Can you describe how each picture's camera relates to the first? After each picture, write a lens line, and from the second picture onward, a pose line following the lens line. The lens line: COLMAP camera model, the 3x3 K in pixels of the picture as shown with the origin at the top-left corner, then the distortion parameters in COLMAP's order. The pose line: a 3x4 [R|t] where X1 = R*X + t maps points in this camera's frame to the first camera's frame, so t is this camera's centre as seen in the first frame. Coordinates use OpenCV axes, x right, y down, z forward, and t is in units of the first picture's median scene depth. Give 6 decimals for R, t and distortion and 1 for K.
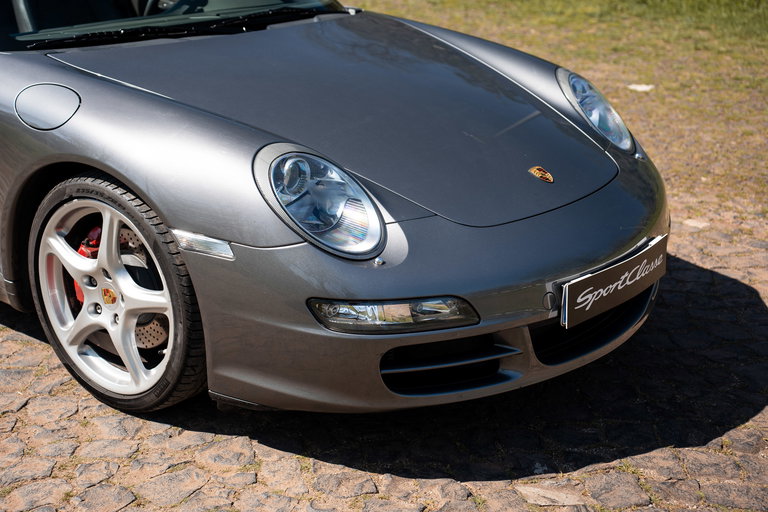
lens RADIAL K [[1201.4, 0, 381.1], [0, 1201.4, 255.4], [0, 0, 1]] dist [0.368986, 0.000000]
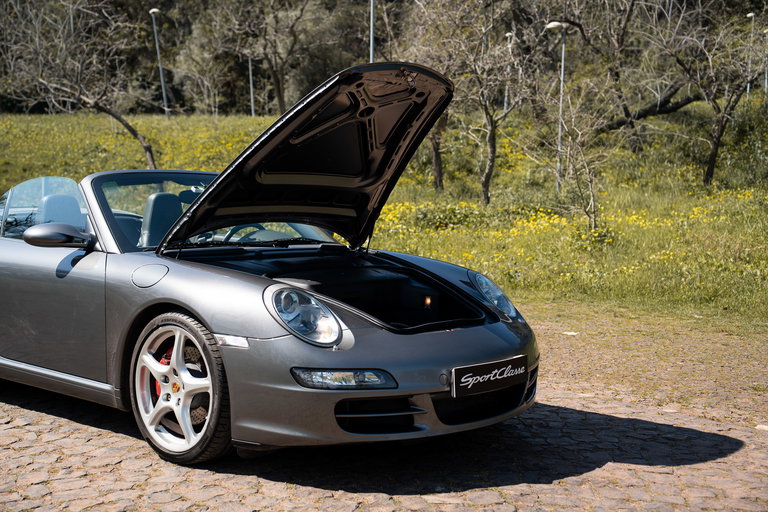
lens RADIAL K [[966.8, 0, 384.8], [0, 966.8, 258.3], [0, 0, 1]] dist [0.208106, 0.000000]
pose [[0.998990, -0.006604, -0.044450, 0.114353], [-0.006145, 0.959776, -0.280700, 0.237028], [0.044516, 0.280690, 0.958766, -0.279513]]
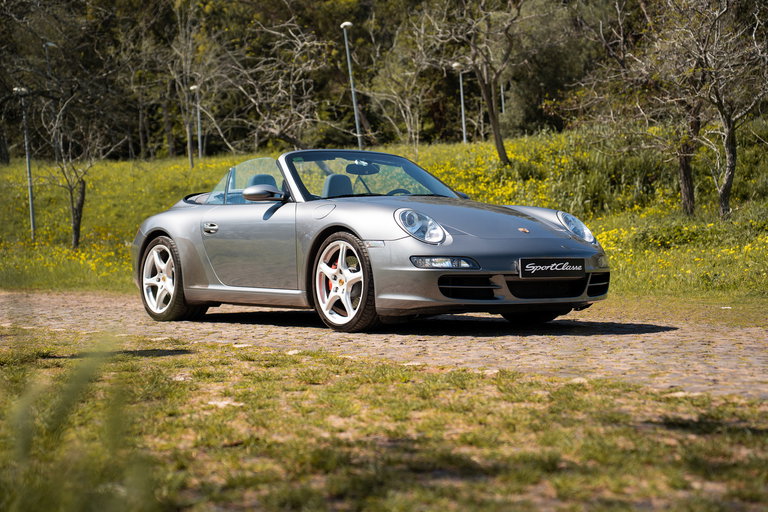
lens RADIAL K [[1293.3, 0, 383.2], [0, 1293.3, 255.2], [0, 0, 1]] dist [0.441943, 0.000000]
pose [[0.968651, -0.035567, -0.245864, 0.502387], [-0.050152, 0.941323, -0.333759, 0.856107], [0.243309, 0.335627, 0.910030, -1.362104]]
